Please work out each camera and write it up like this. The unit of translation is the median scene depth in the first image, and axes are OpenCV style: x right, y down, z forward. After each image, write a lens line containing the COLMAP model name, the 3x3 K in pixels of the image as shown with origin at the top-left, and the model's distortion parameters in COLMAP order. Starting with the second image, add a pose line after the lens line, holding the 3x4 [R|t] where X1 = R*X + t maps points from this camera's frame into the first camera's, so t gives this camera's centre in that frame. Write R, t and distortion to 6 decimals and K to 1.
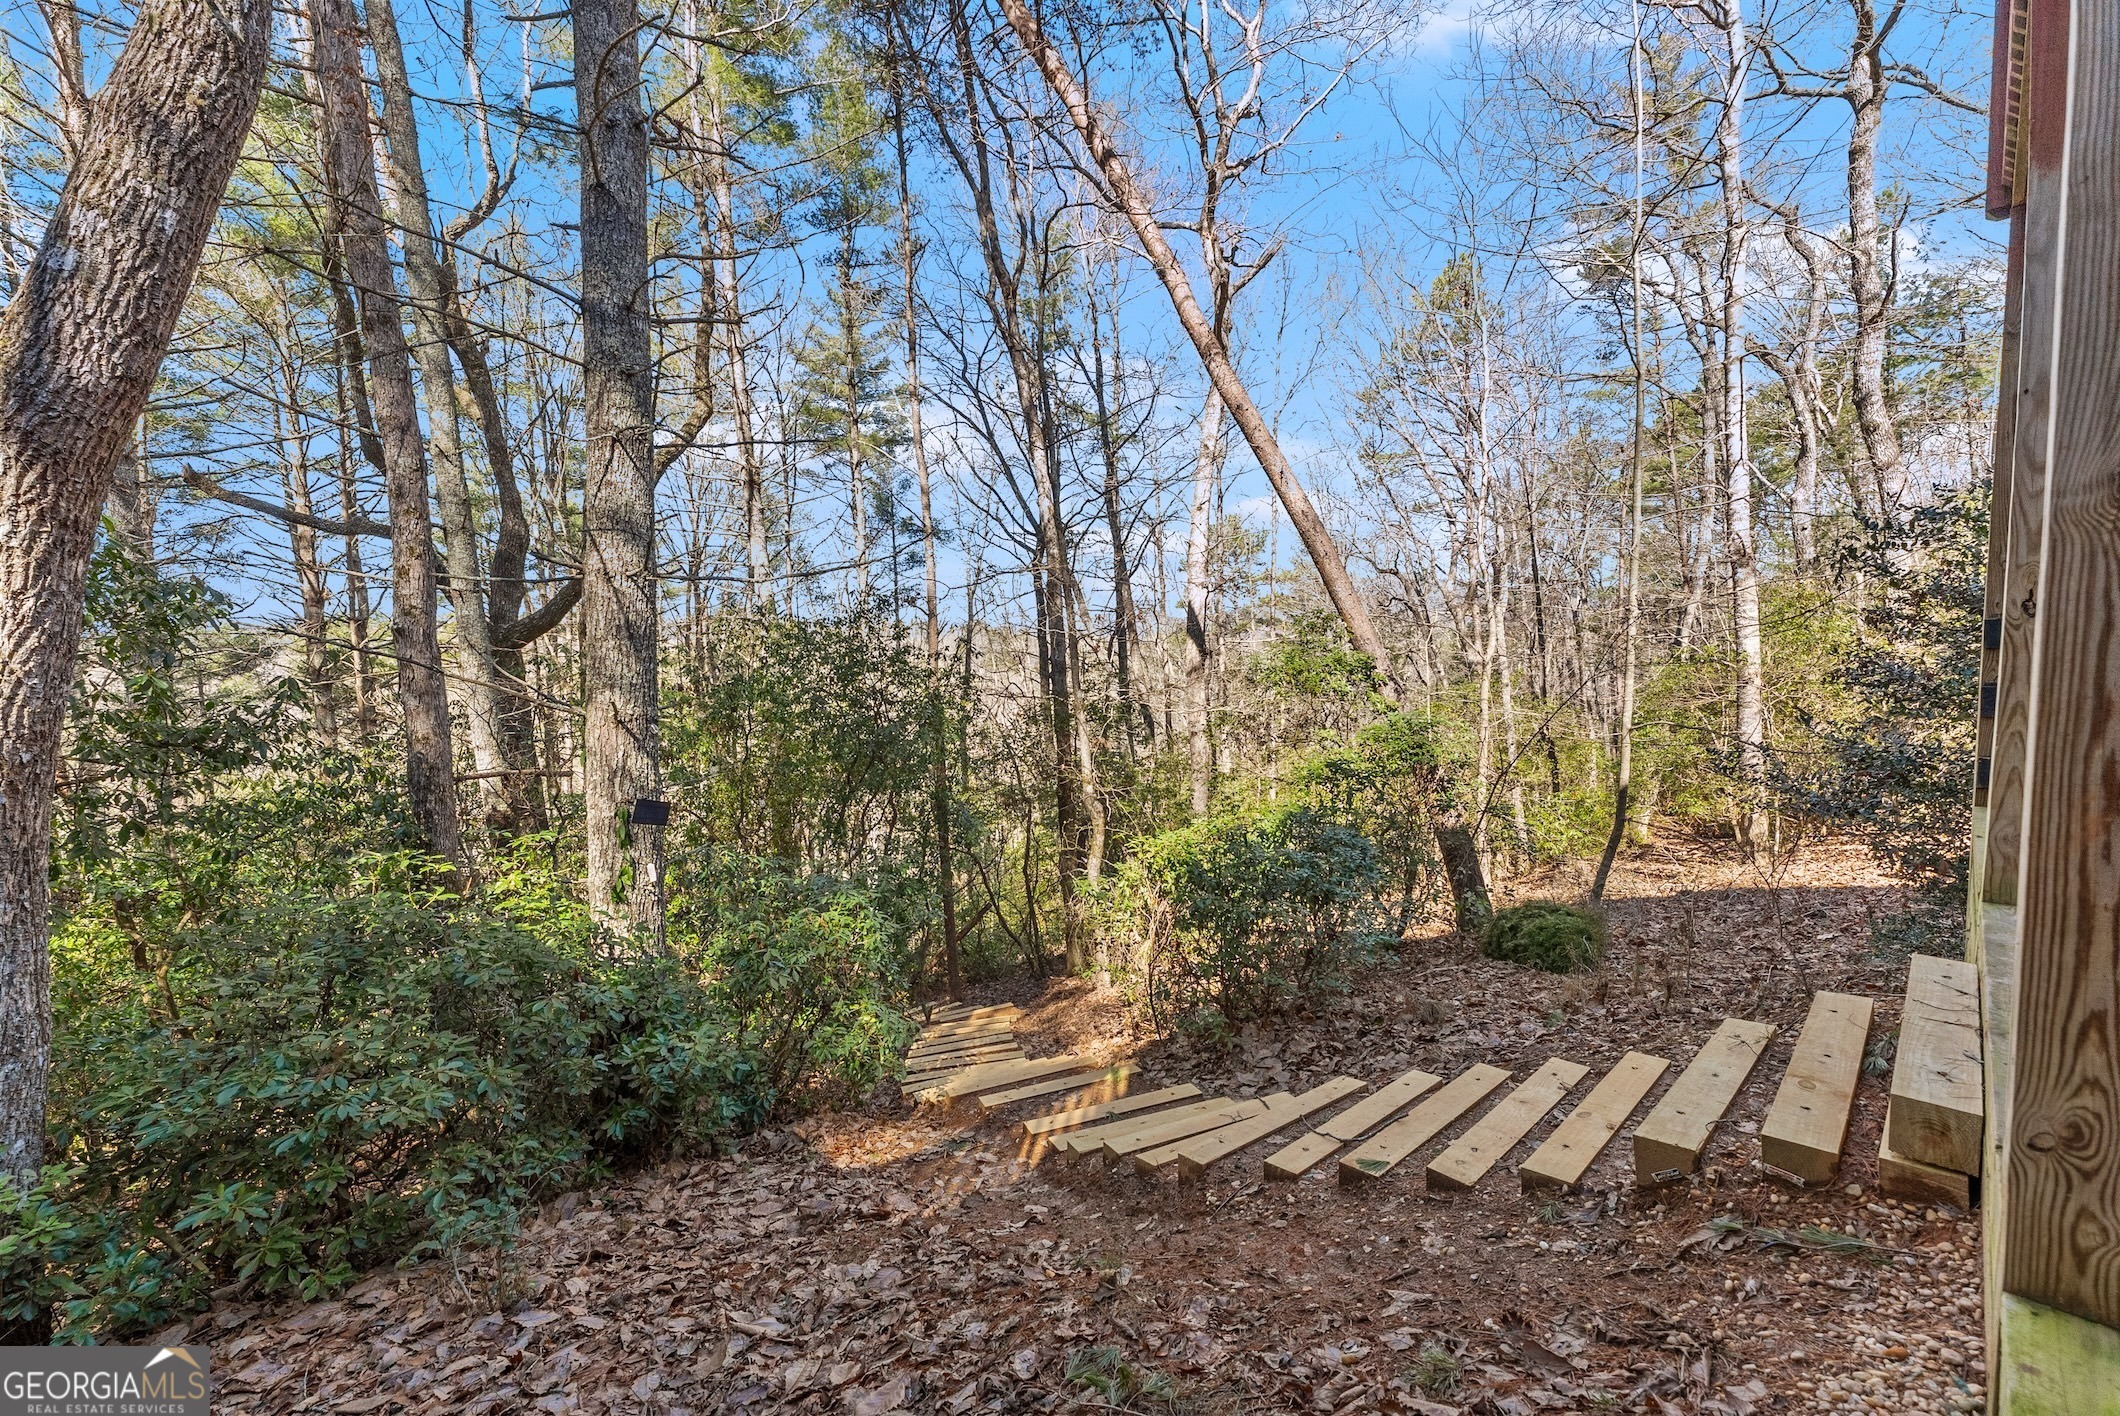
lens RADIAL K [[863.6, 0, 1065.6], [0, 863.6, 704.7], [0, 0, 1]] dist [-0.000984, 0.000300]
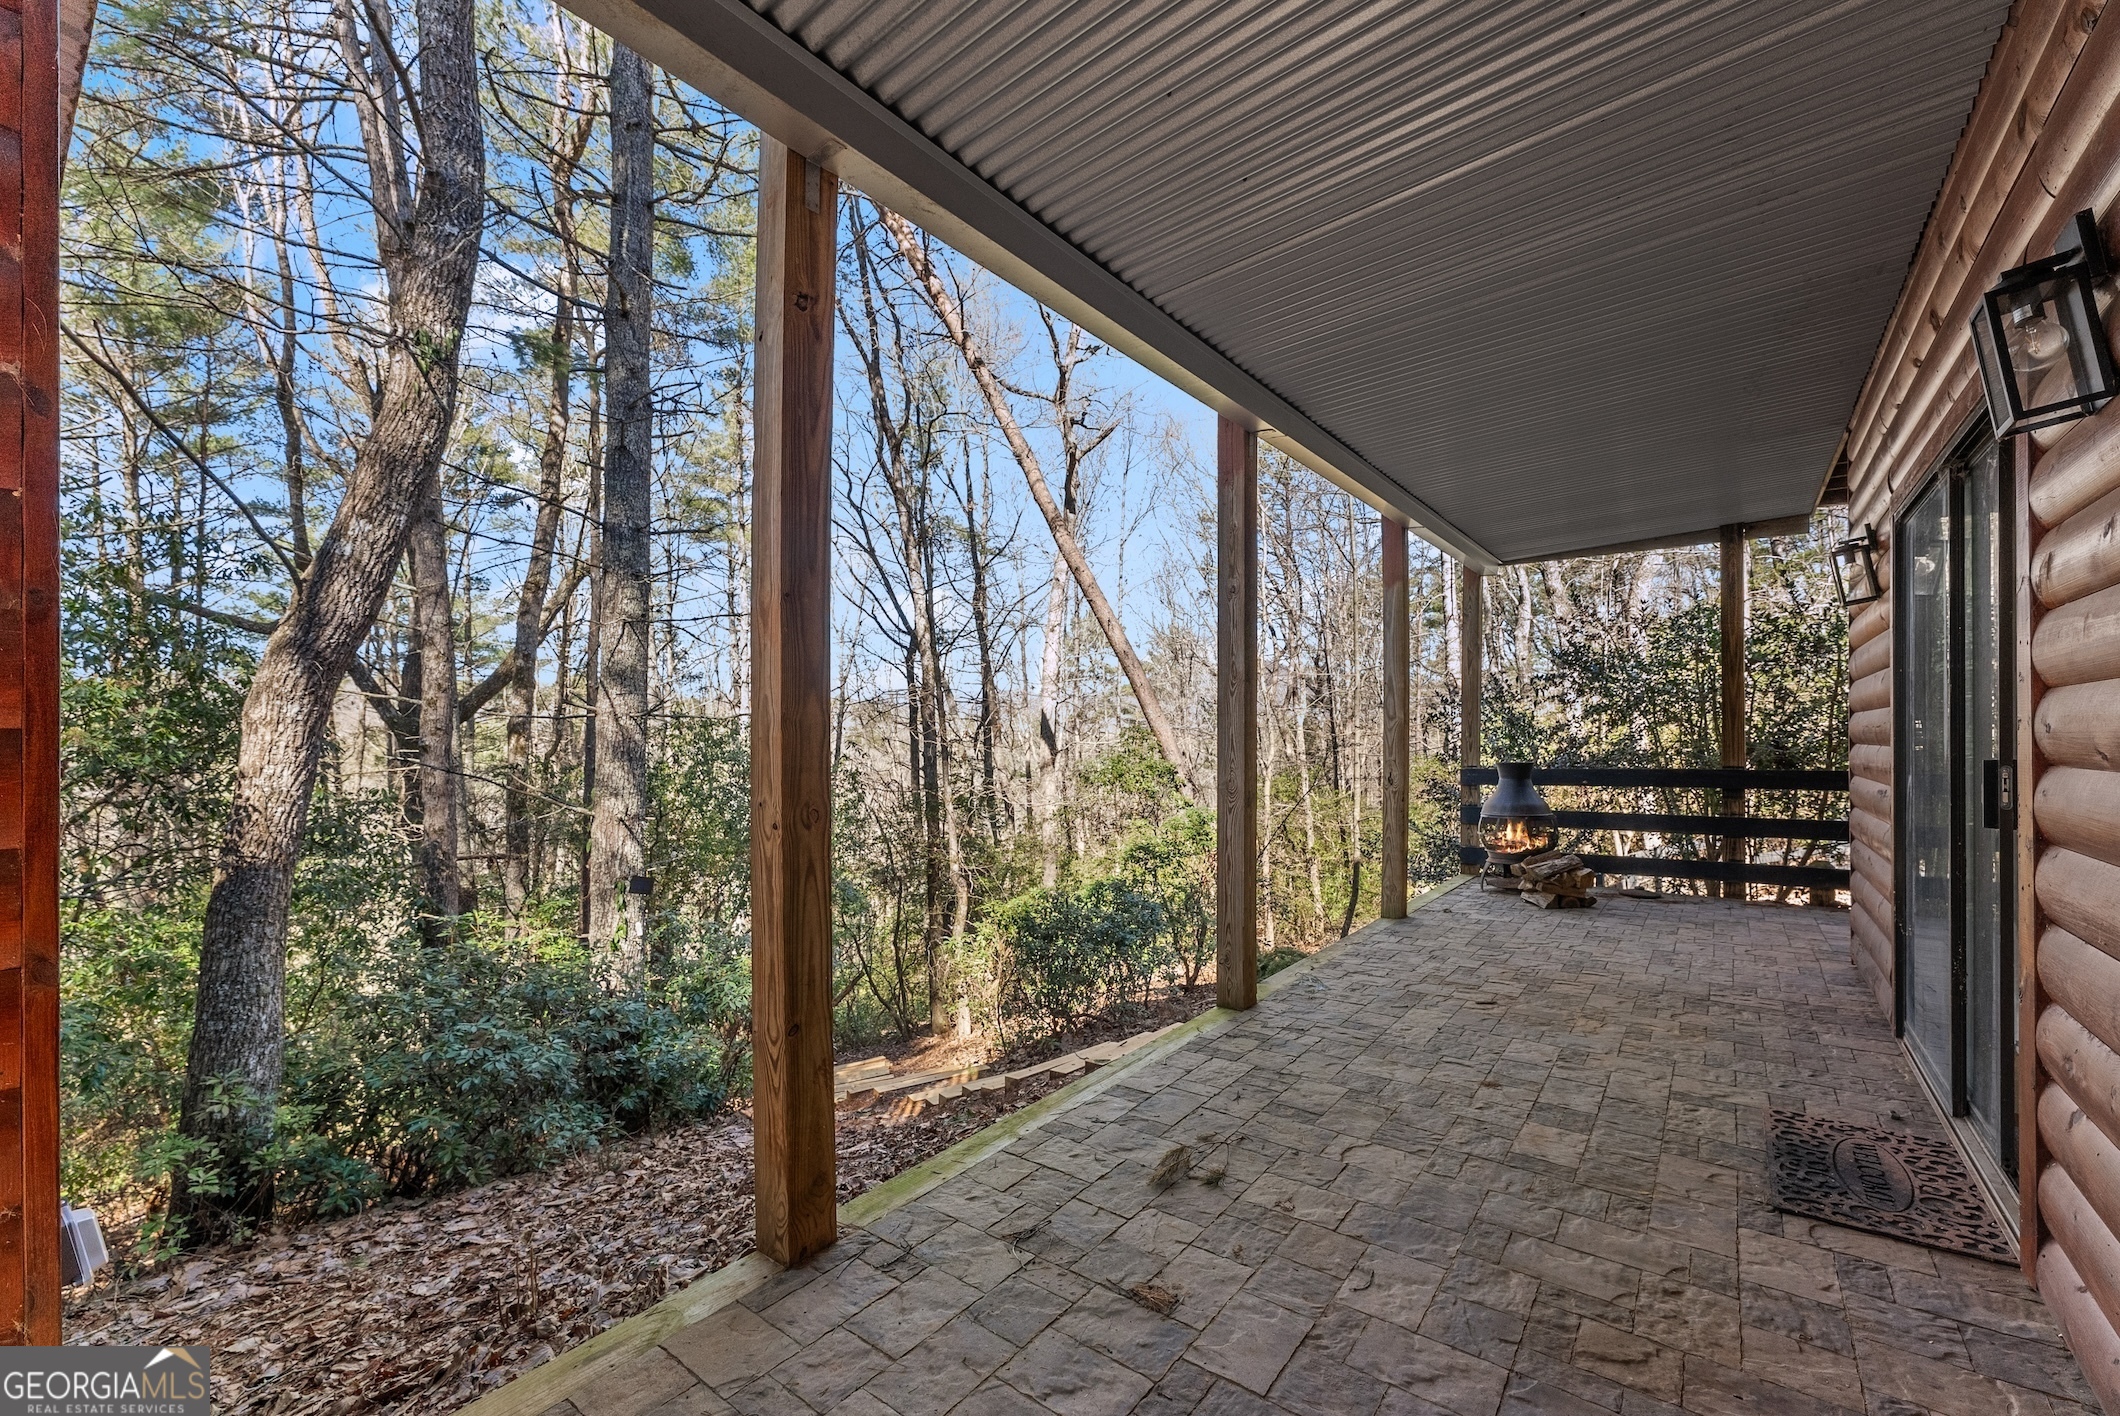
lens RADIAL K [[863.6, 0, 1056.3], [0, 863.6, 721.6], [0, 0, 1]] dist [-0.000984, 0.000300]
pose [[0.989719, 0.018355, 0.141845, -0.006222], [-0.008207, 0.997385, -0.071802, -0.015850], [-0.142792, 0.069899, 0.987281, -0.175431]]
